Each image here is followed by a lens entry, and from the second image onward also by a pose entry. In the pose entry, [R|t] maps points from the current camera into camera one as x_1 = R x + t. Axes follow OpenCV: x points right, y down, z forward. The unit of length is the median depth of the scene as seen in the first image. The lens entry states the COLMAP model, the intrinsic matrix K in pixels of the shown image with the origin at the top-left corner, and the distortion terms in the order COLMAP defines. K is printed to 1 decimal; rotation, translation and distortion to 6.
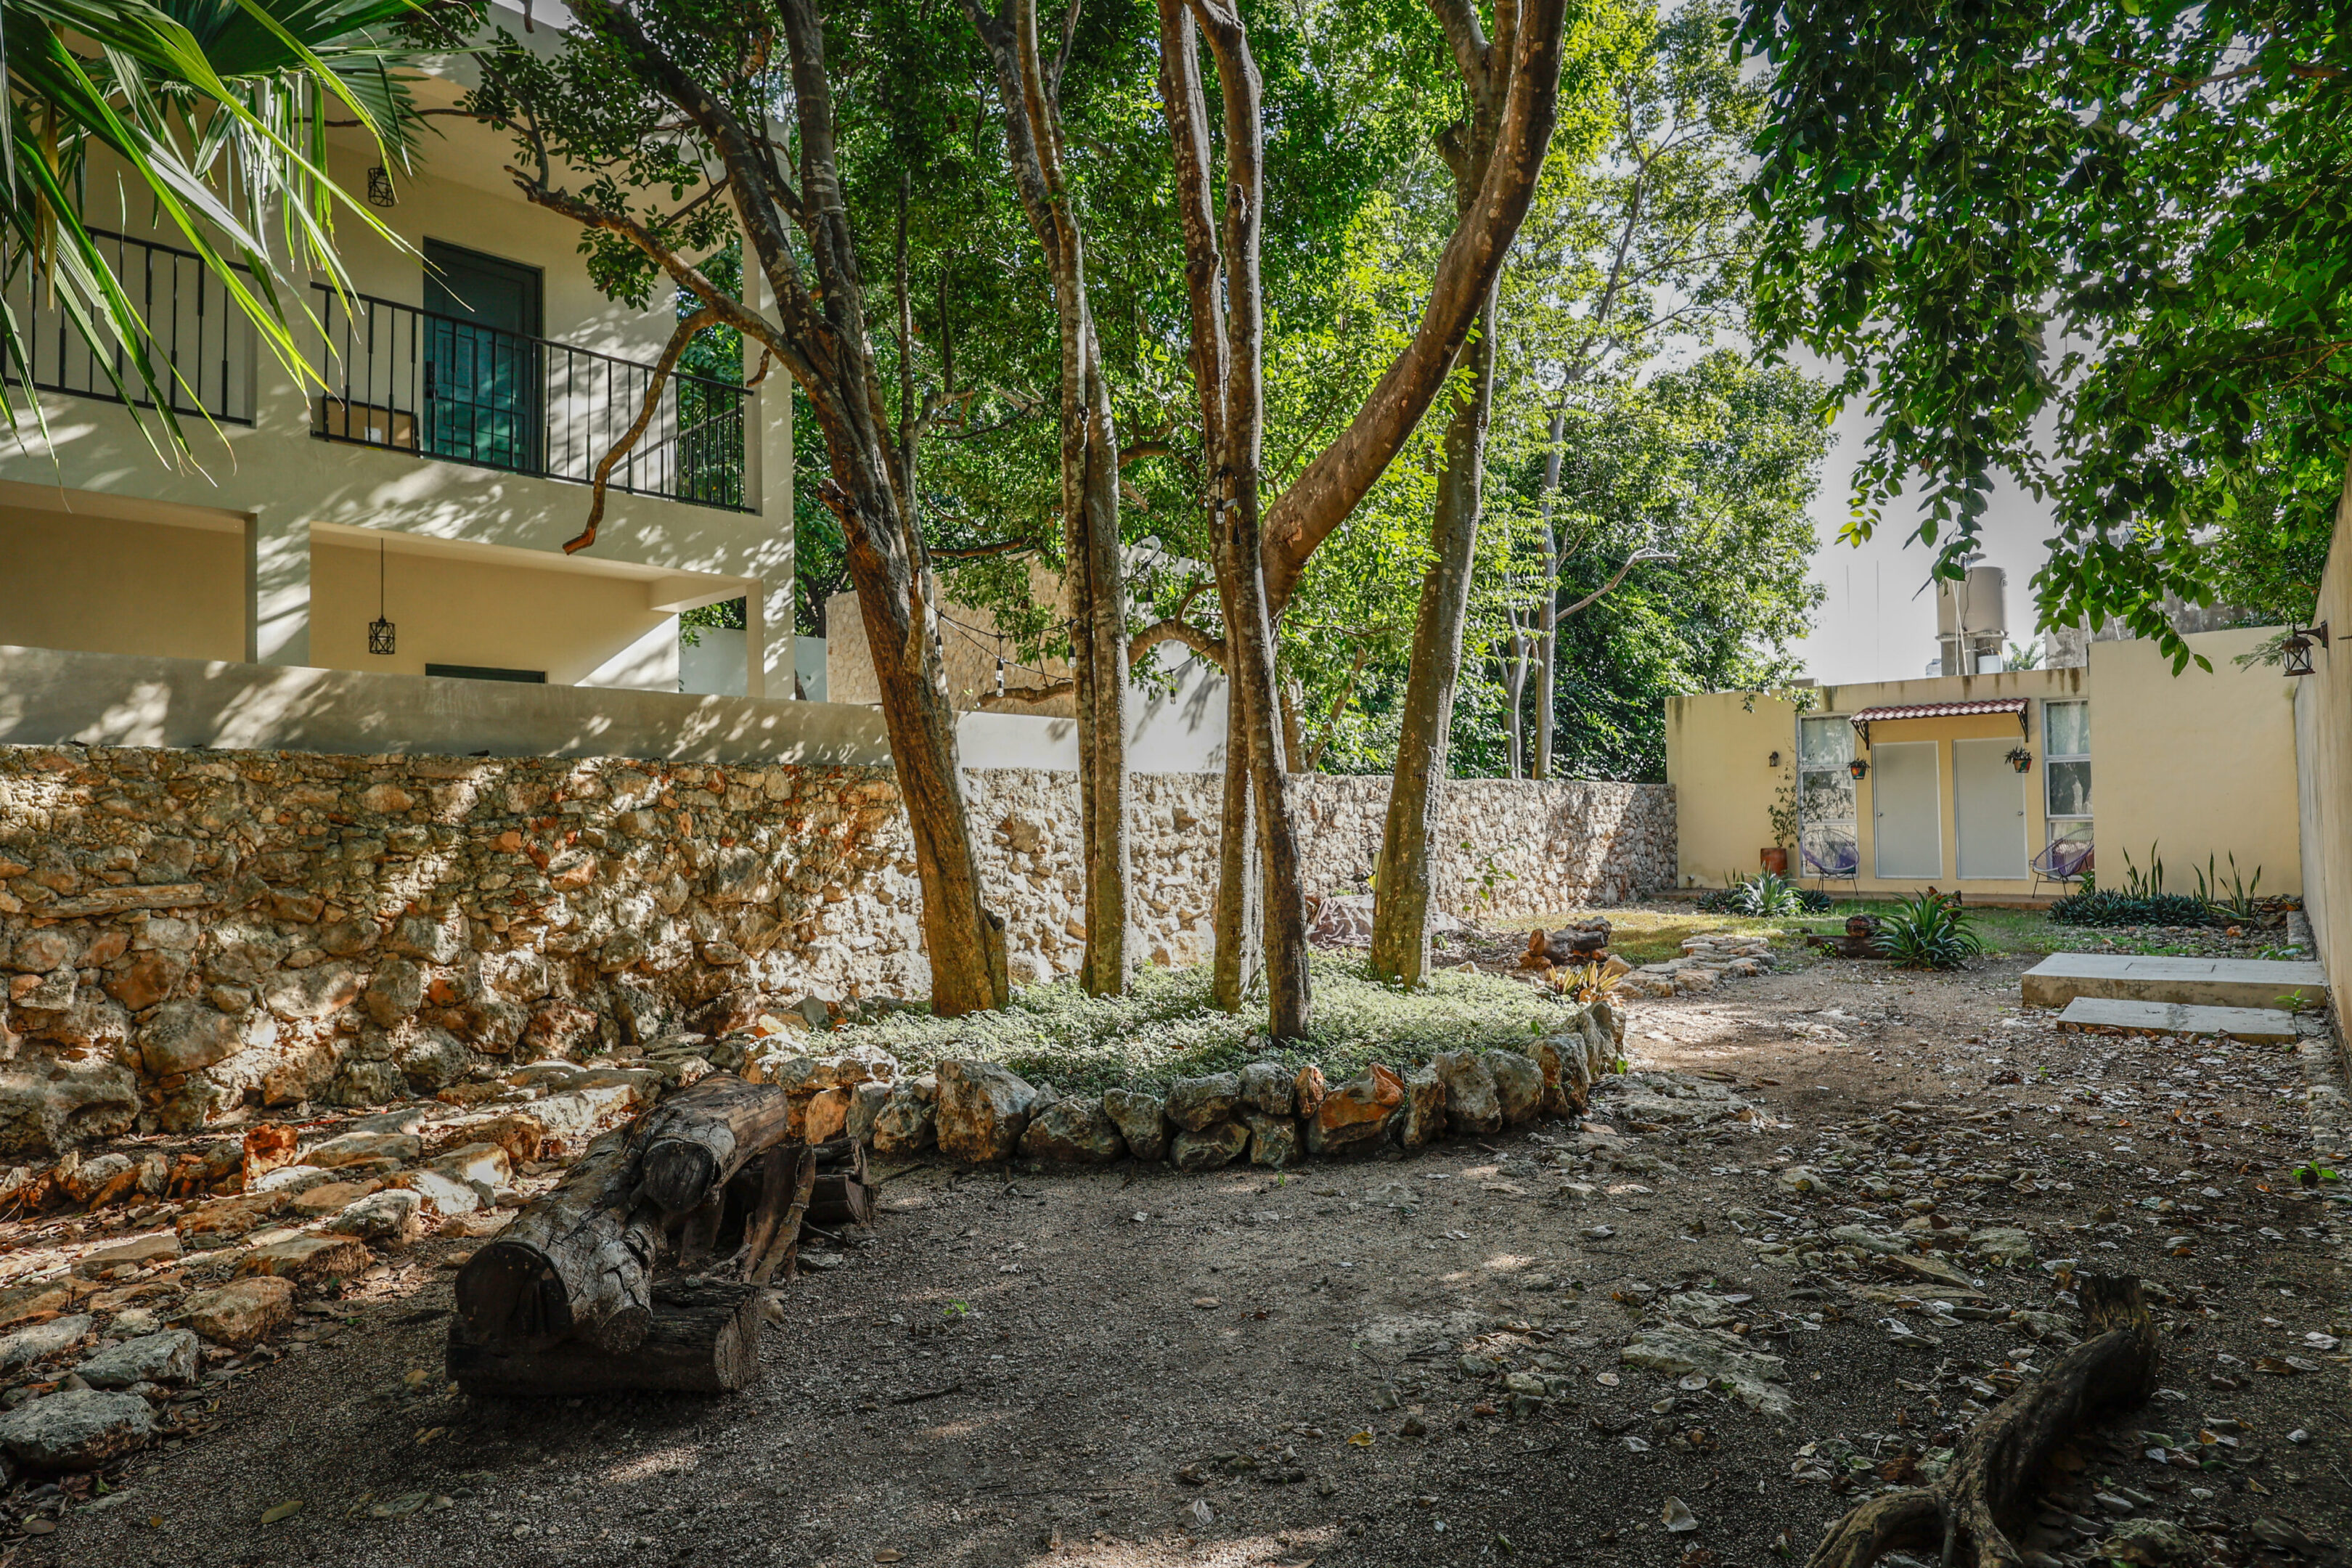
lens RADIAL K [[1306.8, 0, 1179.8], [0, 1306.8, 783.2], [0, 0, 1]] dist [-0.000775, -0.000327]
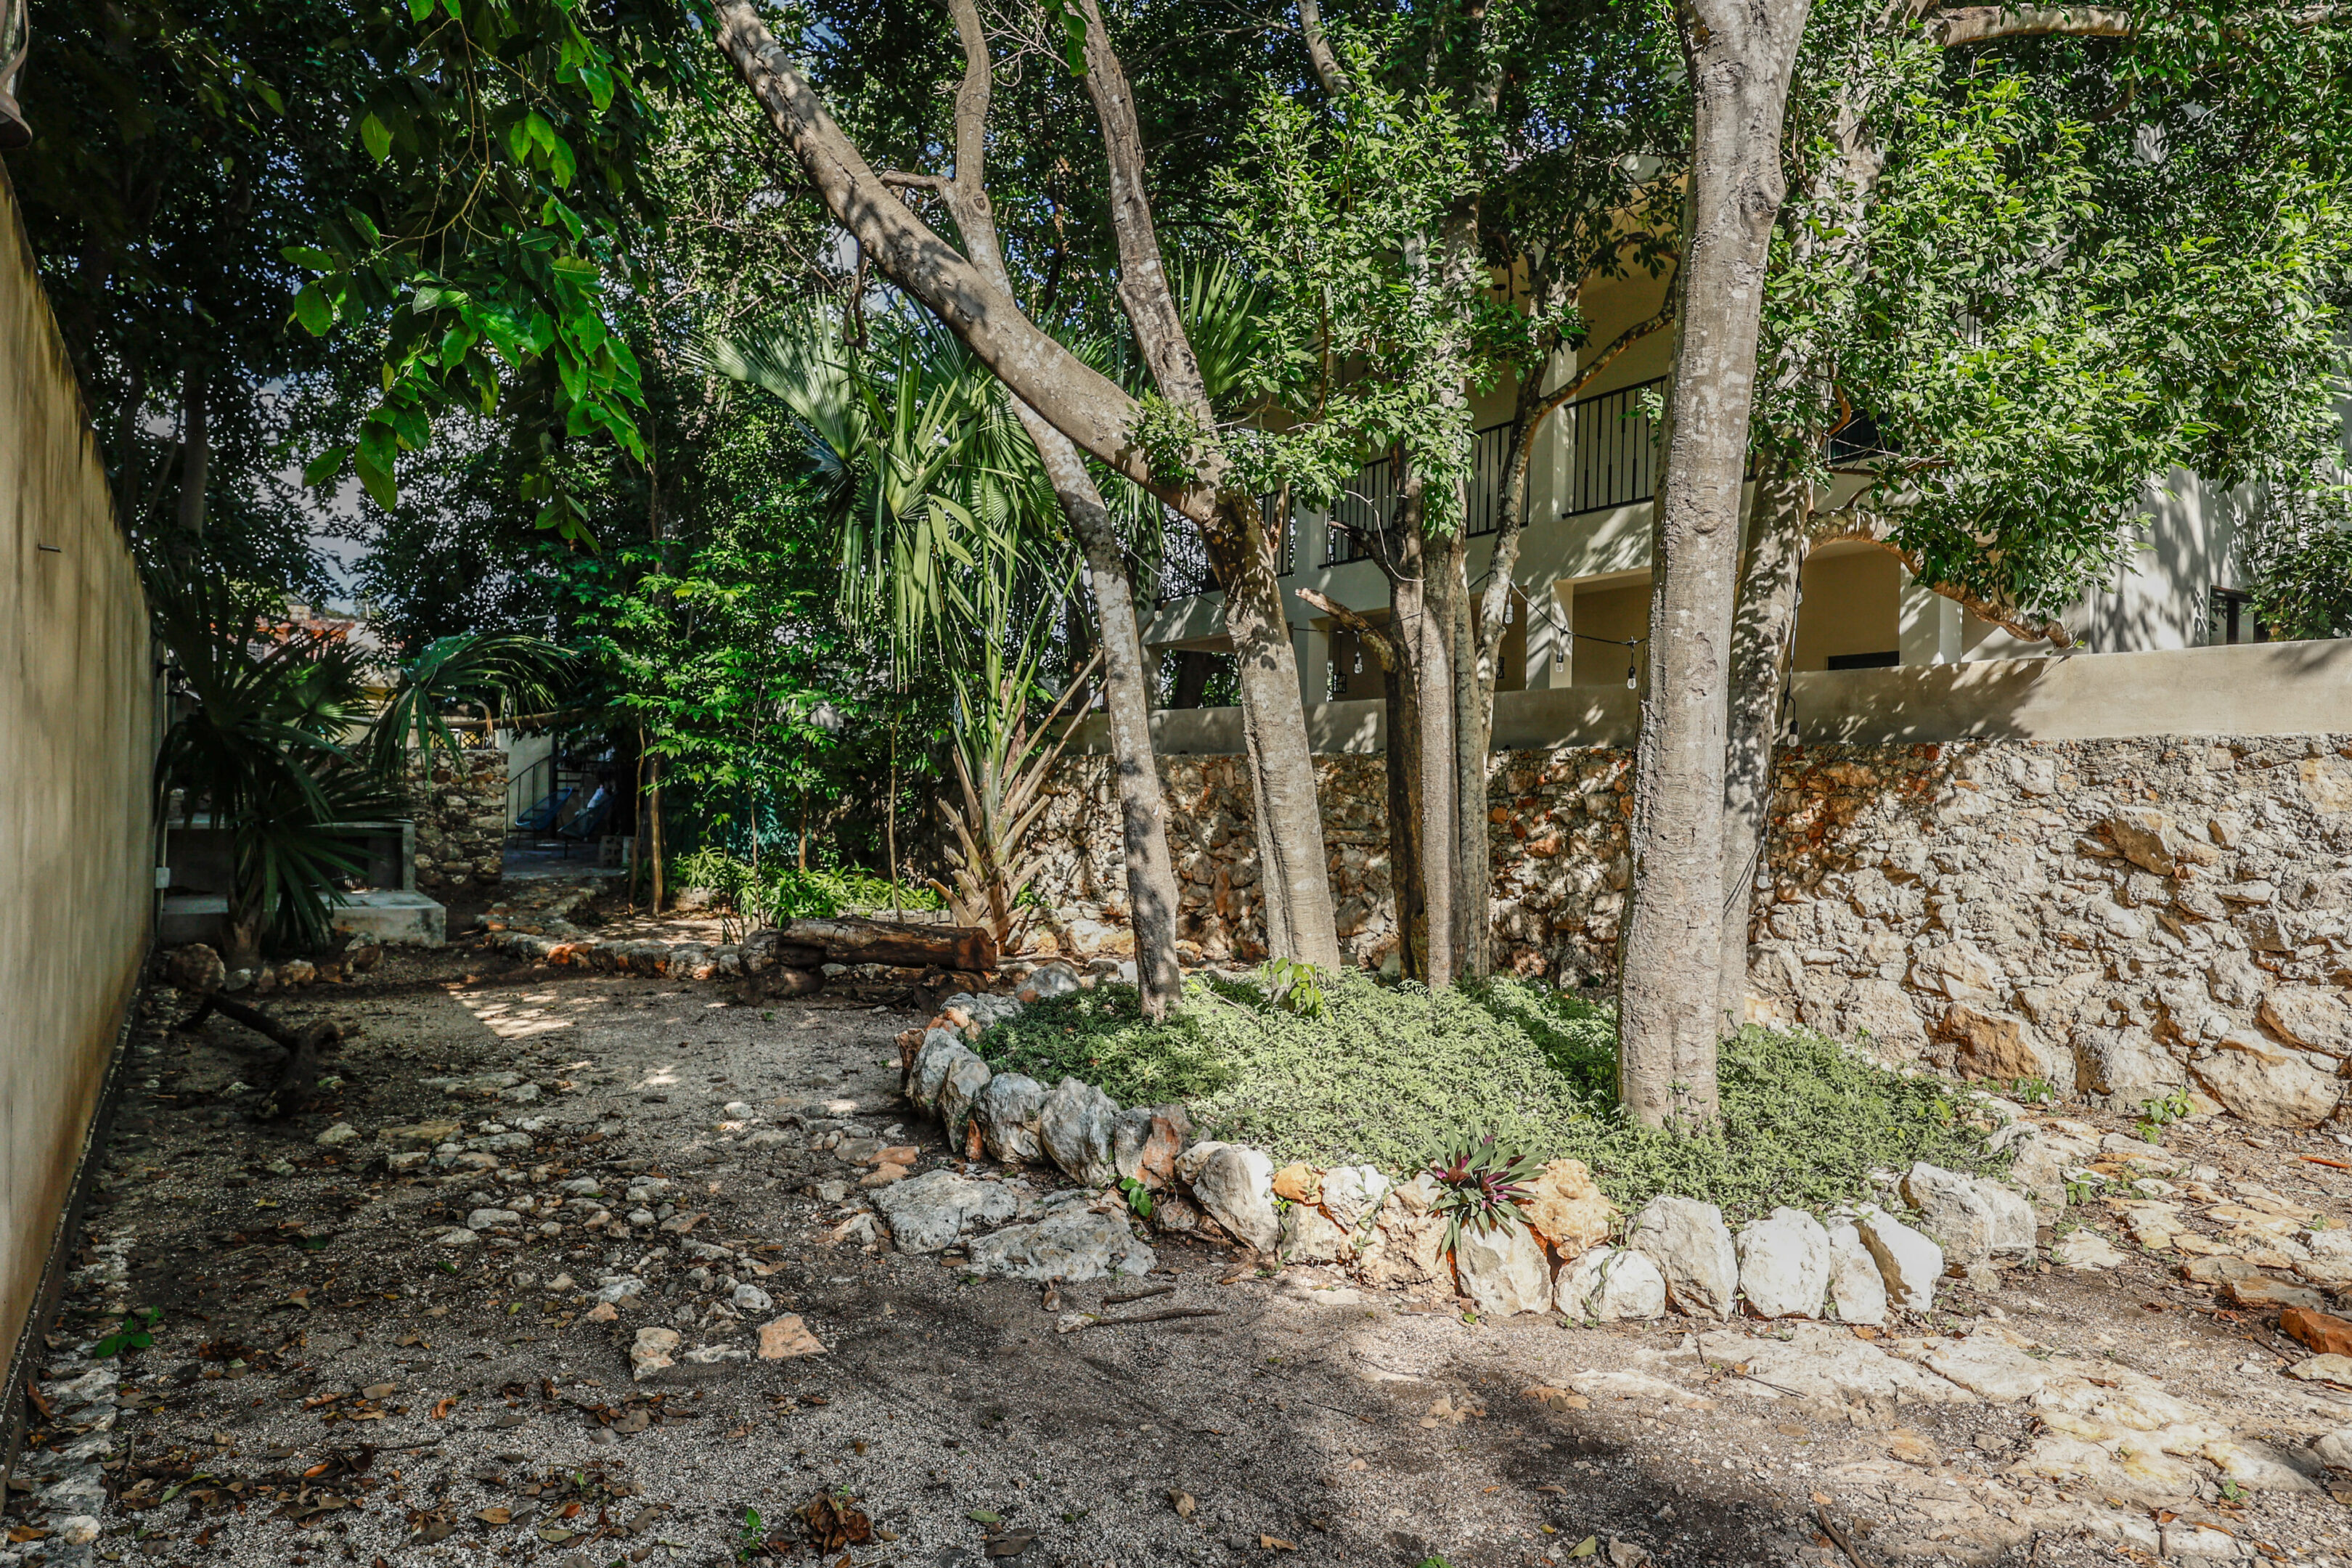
lens RADIAL K [[1306.8, 0, 1177.2], [0, 1306.8, 785.6], [0, 0, 1]] dist [-0.000775, -0.000327]
pose [[-0.239899, 0.017238, -0.970645, 0.732795], [0.017327, 0.999759, 0.013472, -0.006237], [0.970643, -0.013586, -0.240140, 0.882897]]
